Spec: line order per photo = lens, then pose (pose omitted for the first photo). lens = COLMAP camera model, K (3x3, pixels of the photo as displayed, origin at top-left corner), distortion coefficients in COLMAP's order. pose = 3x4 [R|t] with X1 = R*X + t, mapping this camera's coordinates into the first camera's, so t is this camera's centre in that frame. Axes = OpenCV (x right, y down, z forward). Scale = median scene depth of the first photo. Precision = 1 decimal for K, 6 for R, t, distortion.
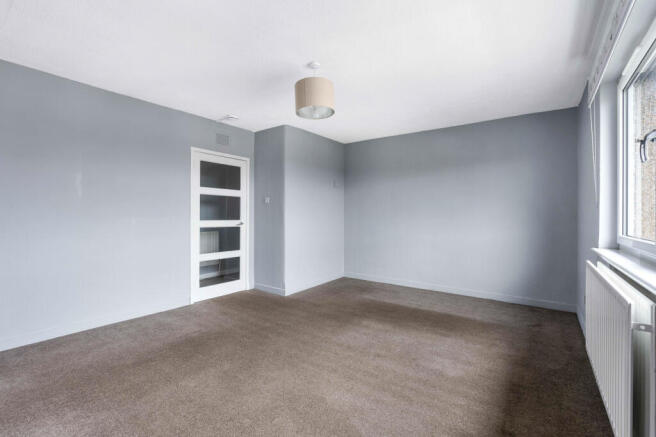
lens RADIAL K [[292.0, 0, 329.3], [0, 292.0, 216.3], [0, 0, 1]] dist [-0.004388, 0.000173]
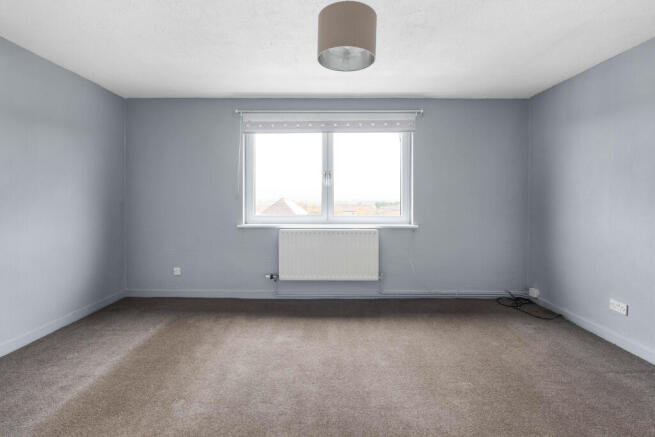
lens RADIAL K [[291.5, 0, 328.3], [0, 291.5, 203.8], [0, 0, 1]] dist [-0.004388, 0.000173]
pose [[-0.583232, -0.008790, 0.812258, -0.423519], [-0.005097, 0.999961, 0.007161, -0.010879], [-0.812289, 0.000036, -0.583255, 1.062975]]
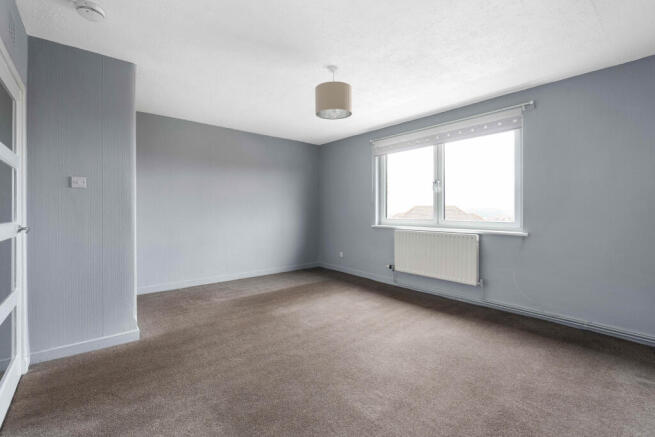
lens RADIAL K [[291.5, 0, 323.1], [0, 291.5, 209.9], [0, 0, 1]] dist [-0.004388, 0.000173]
pose [[0.248051, -0.006332, 0.968726, -0.822473], [0.003608, 0.999978, 0.005612, -0.007963], [-0.968740, 0.002103, 0.248069, 0.579504]]
